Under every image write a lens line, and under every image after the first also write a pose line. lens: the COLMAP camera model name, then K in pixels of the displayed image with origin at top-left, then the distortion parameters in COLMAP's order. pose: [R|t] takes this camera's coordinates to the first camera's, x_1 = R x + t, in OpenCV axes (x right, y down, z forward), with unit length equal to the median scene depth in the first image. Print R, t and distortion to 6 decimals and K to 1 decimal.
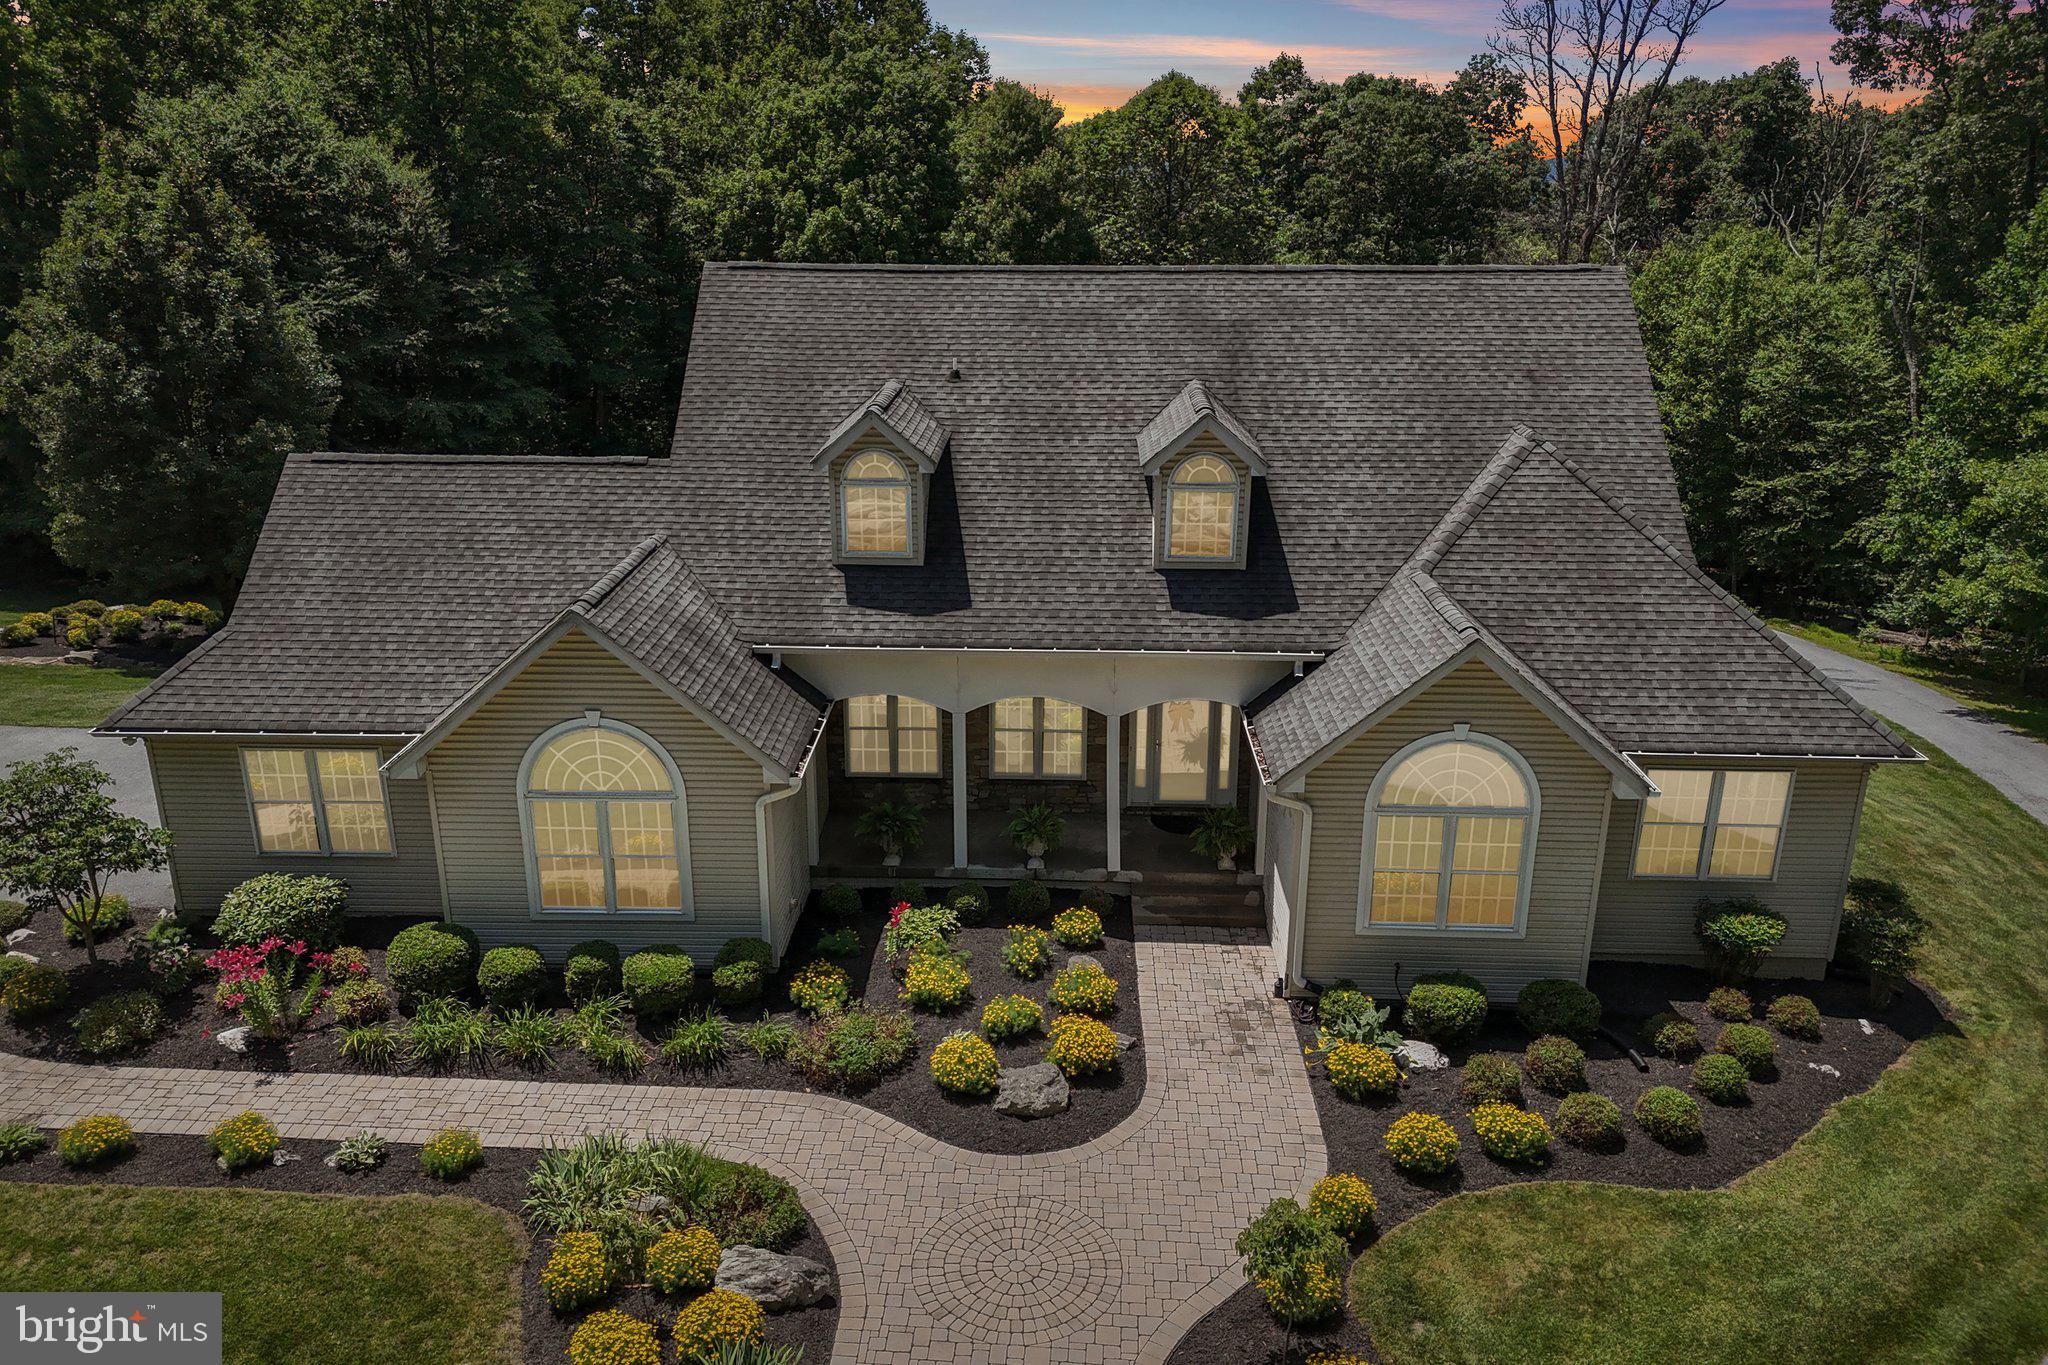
lens RADIAL K [[1477.6, 0, 1024.0], [0, 1477.6, 682.5], [0, 0, 1]] dist [0.036691, -0.004793]
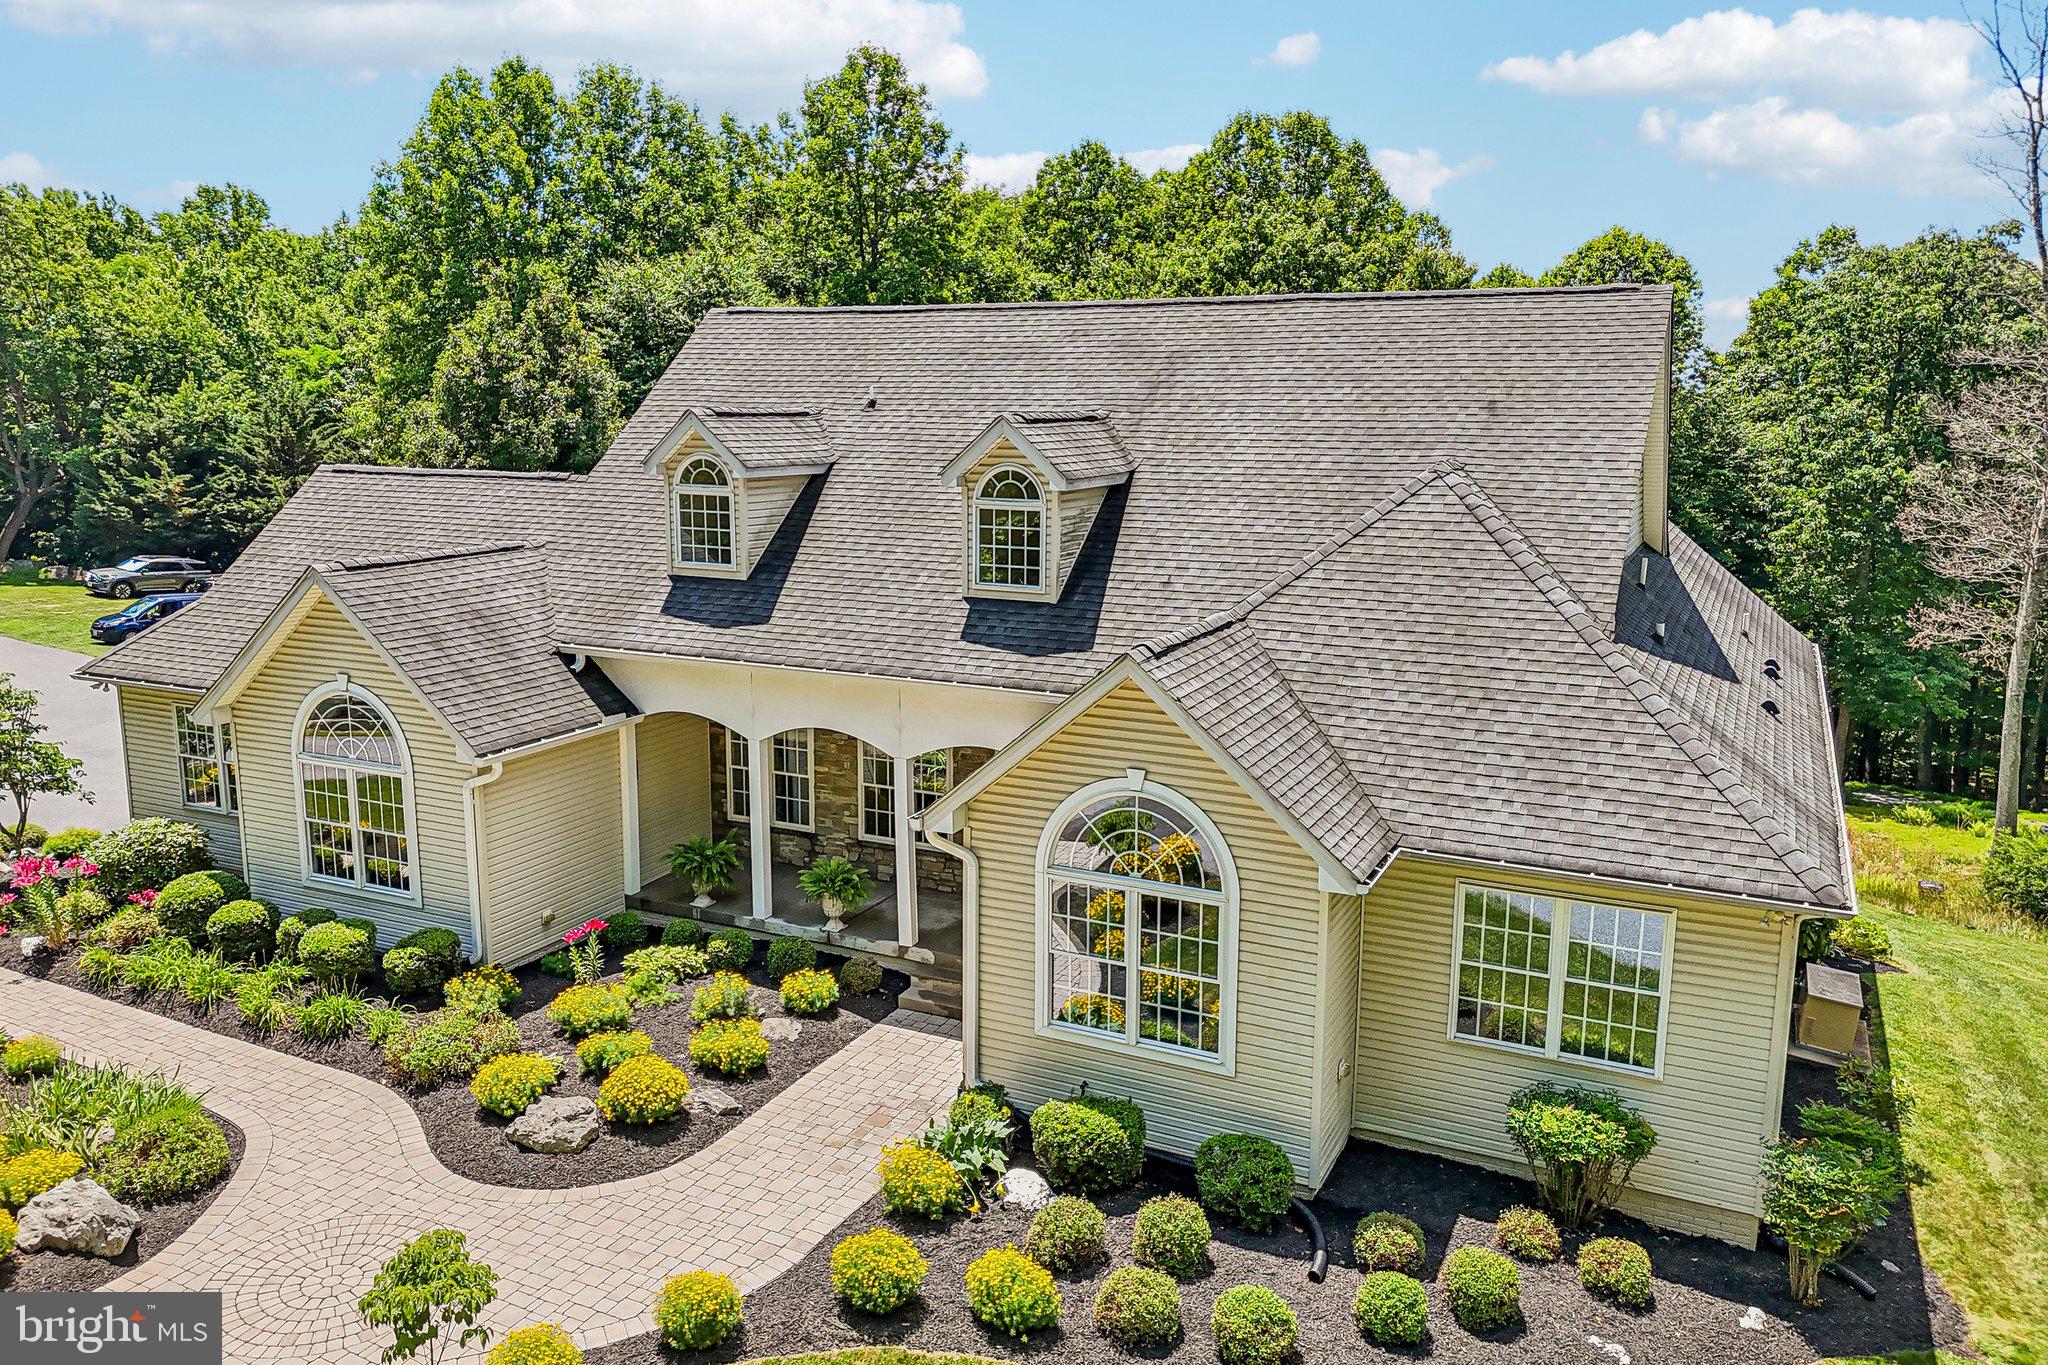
lens RADIAL K [[1492.5, 0, 1024.0], [0, 1492.5, 682.5], [0, 0, 1]] dist [0.062260, -0.052790]
pose [[0.915494, 0.080286, -0.394239, 0.494134], [-0.138029, 0.983092, -0.120323, 0.077703], [0.377912, 0.164572, 0.911097, 0.221926]]
